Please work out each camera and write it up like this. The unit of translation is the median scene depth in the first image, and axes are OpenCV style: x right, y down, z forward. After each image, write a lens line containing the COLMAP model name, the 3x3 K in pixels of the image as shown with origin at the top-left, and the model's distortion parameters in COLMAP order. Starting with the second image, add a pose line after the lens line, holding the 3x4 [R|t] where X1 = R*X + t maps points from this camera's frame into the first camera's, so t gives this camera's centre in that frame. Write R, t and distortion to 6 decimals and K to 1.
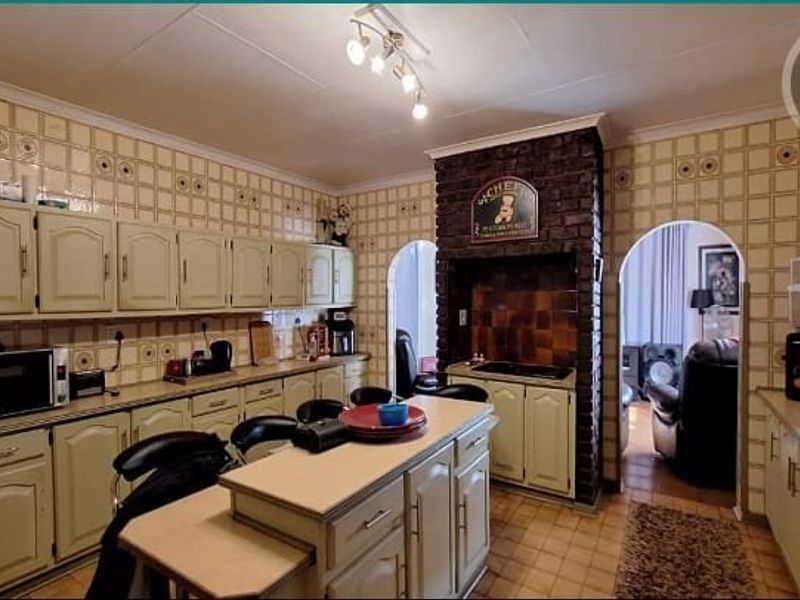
lens RADIAL K [[584.5, 0, 377.9], [0, 584.5, 300.6], [0, 0, 1]] dist [-0.005335, -0.006320]
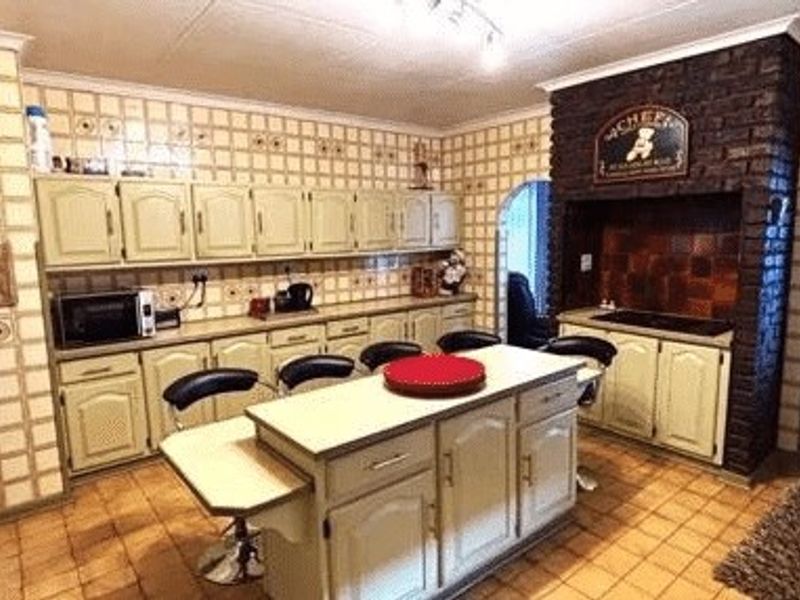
lens RADIAL K [[584.5, 0, 377.9], [0, 584.5, 300.6], [0, 0, 1]] dist [-0.005335, -0.006320]
pose [[0.930634, 0.077405, -0.357672, 0.198277], [-0.022962, 0.987800, 0.154028, -0.053922], [0.365231, -0.135131, 0.921057, 0.013350]]
